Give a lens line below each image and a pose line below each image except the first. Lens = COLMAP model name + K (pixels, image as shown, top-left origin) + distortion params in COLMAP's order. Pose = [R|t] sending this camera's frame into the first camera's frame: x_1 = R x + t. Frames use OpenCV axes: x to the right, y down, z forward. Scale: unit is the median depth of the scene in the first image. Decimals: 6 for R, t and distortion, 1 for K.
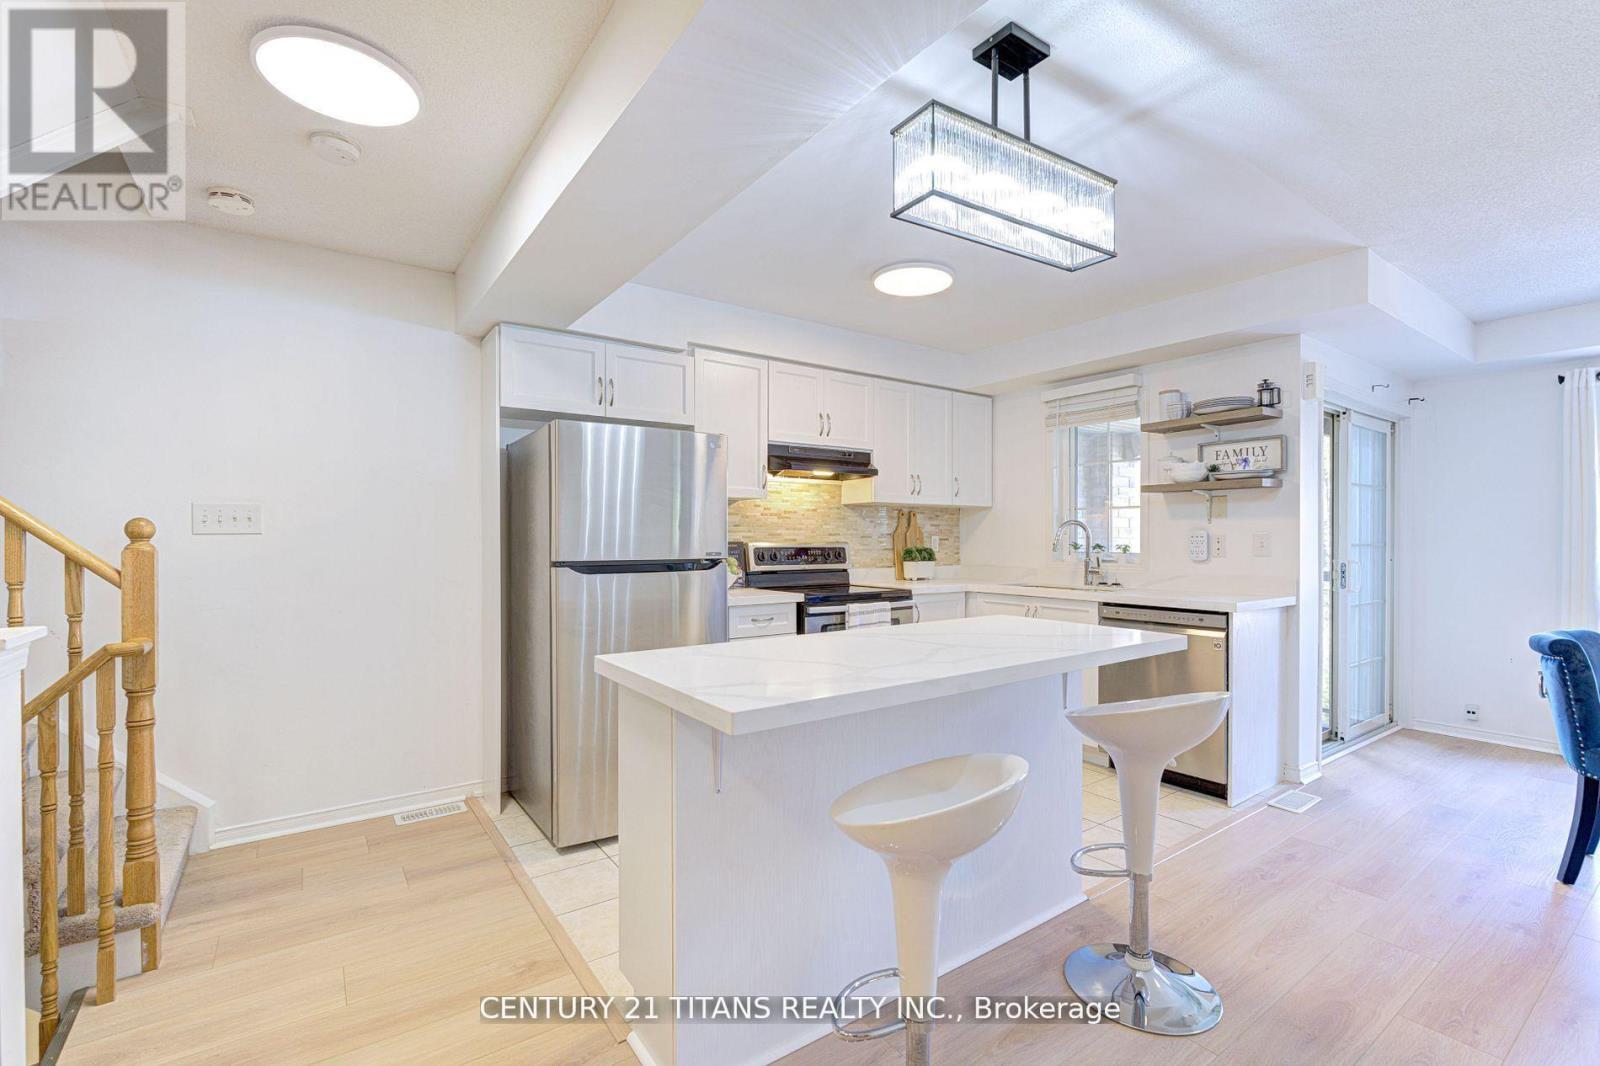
lens RADIAL K [[698.5, 0, 795.6], [0, 698.5, 537.8], [0, 0, 1]] dist [0.002007, -0.000128]
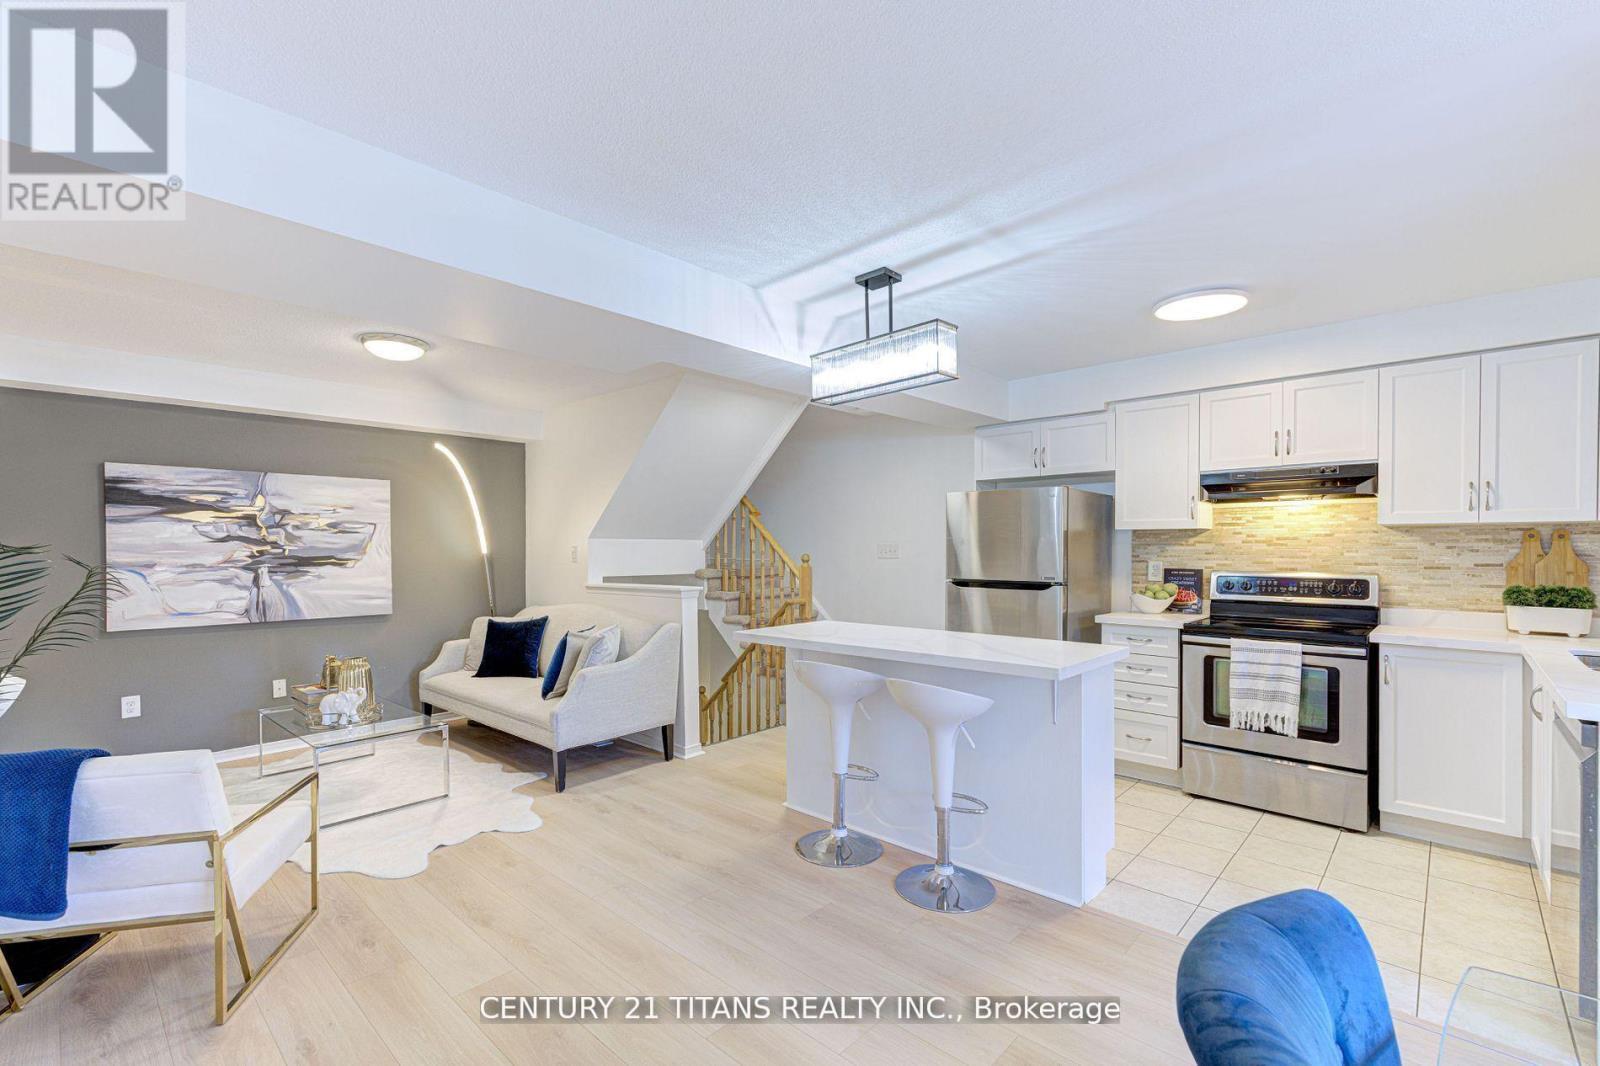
lens RADIAL K [[698.5, 0, 793.3], [0, 698.5, 554.1], [0, 0, 1]] dist [0.002007, -0.000128]
pose [[0.201332, 0.007736, -0.979492, 0.849955], [-0.002556, 0.999970, 0.007373, -0.024250], [0.979520, 0.001019, 0.201346, 0.210807]]
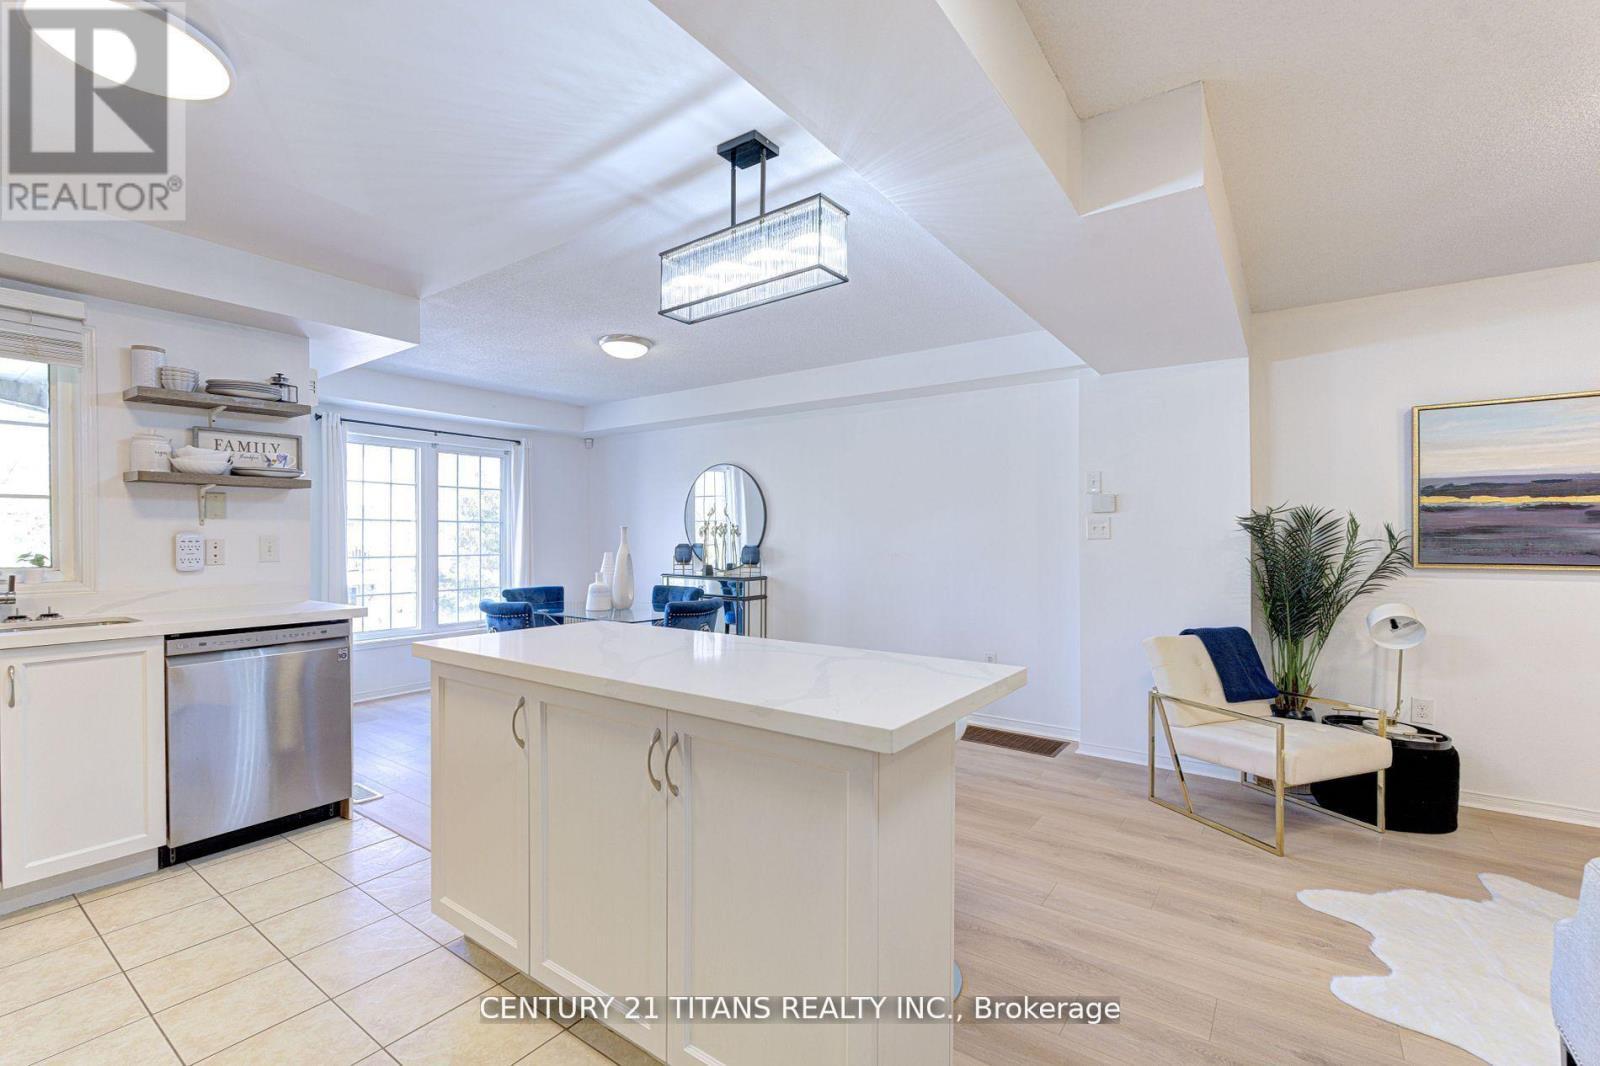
lens RADIAL K [[698.5, 0, 784.8], [0, 698.5, 537.3], [0, 0, 1]] dist [0.002007, -0.000128]
pose [[-0.305083, -0.001592, 0.952324, -0.399232], [0.004768, 0.999984, 0.003200, -0.005280], [-0.952314, 0.005517, -0.305070, 0.591216]]
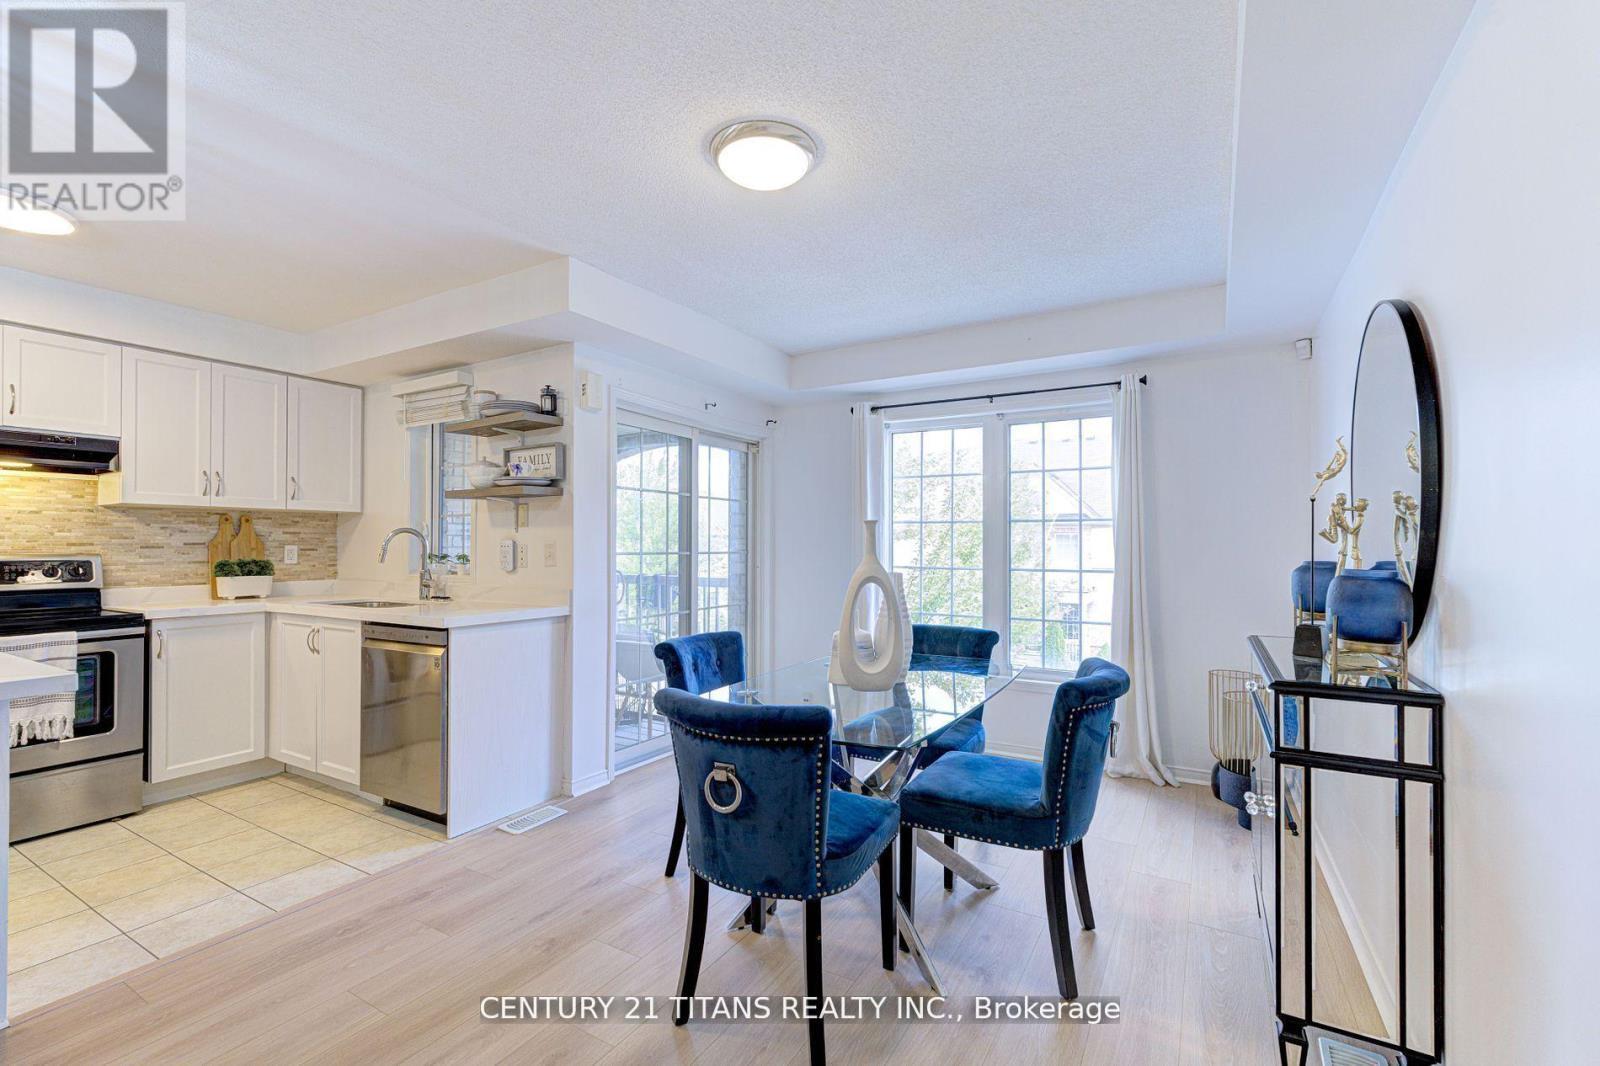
lens RADIAL K [[698.5, 0, 786.3], [0, 698.5, 536.1], [0, 0, 1]] dist [0.002007, -0.000128]
pose [[0.915791, 0.002816, 0.401644, 0.540097], [0.003230, 0.999891, -0.014374, -0.000100], [-0.401641, 0.014461, 0.915683, -0.025702]]
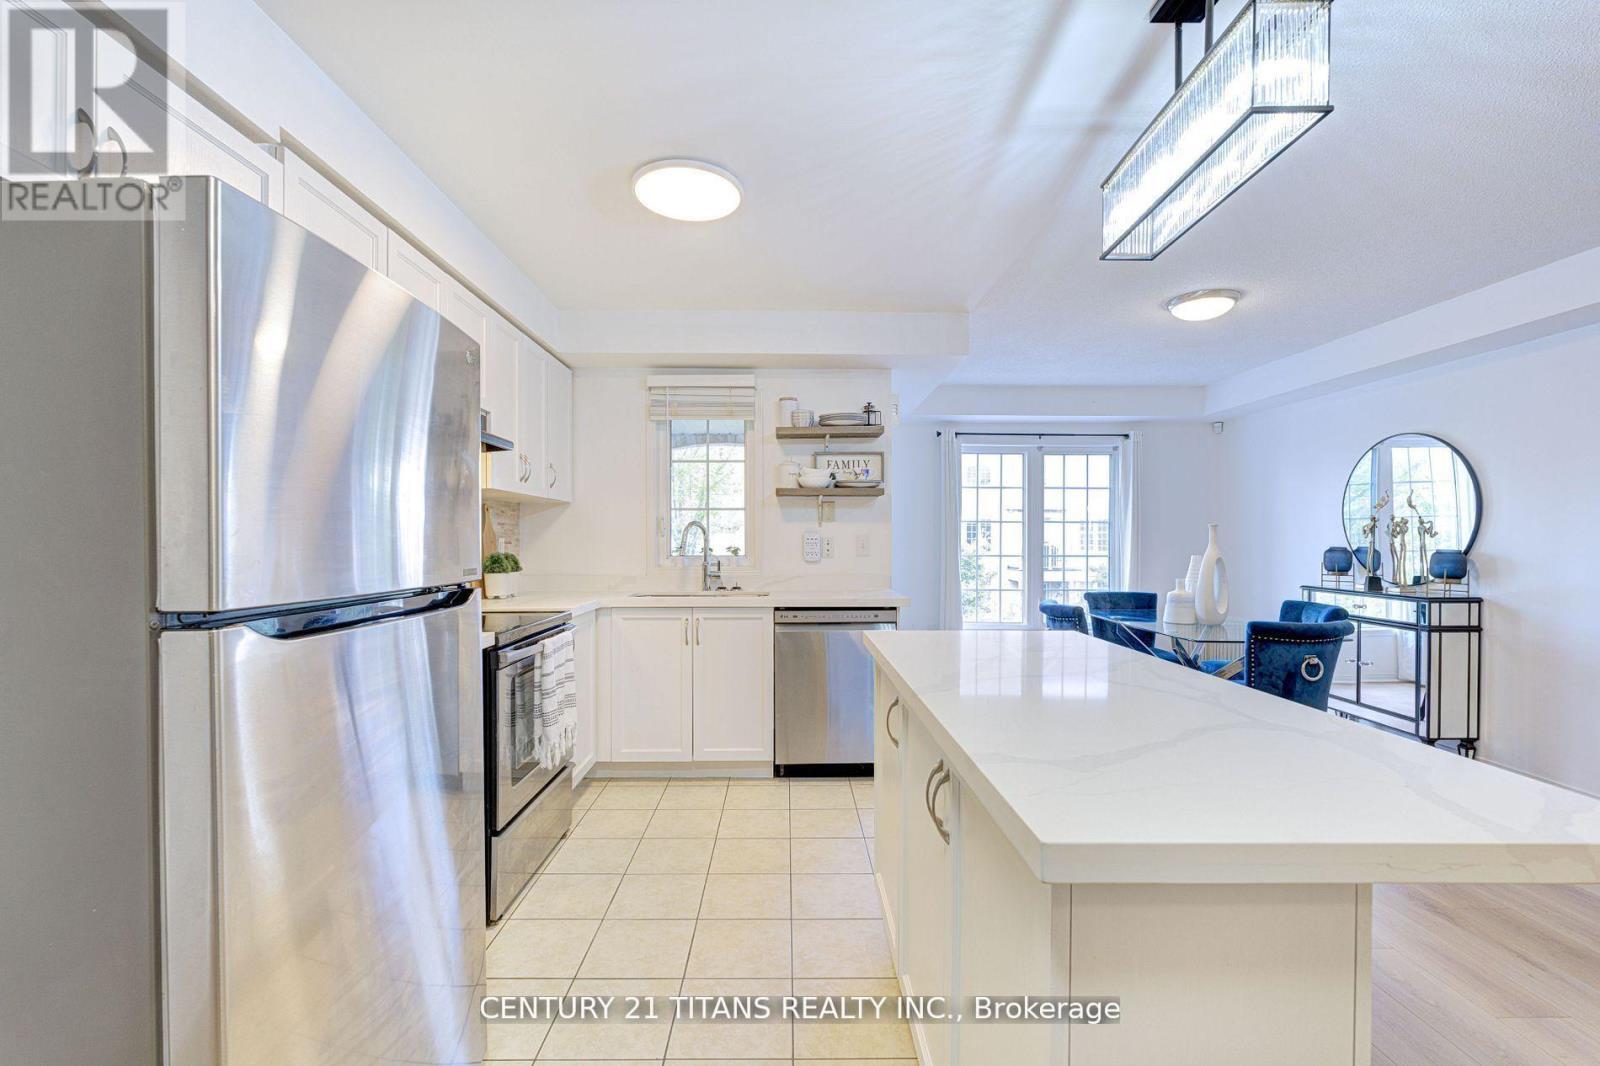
lens RADIAL K [[698.5, 0, 798.0], [0, 698.5, 538.7], [0, 0, 1]] dist [0.002007, -0.000128]
pose [[0.566848, 0.000084, 0.823822, -0.317181], [0.001578, 0.999998, -0.001188, -0.000641], [-0.823821, 0.001973, 0.566847, 0.409188]]
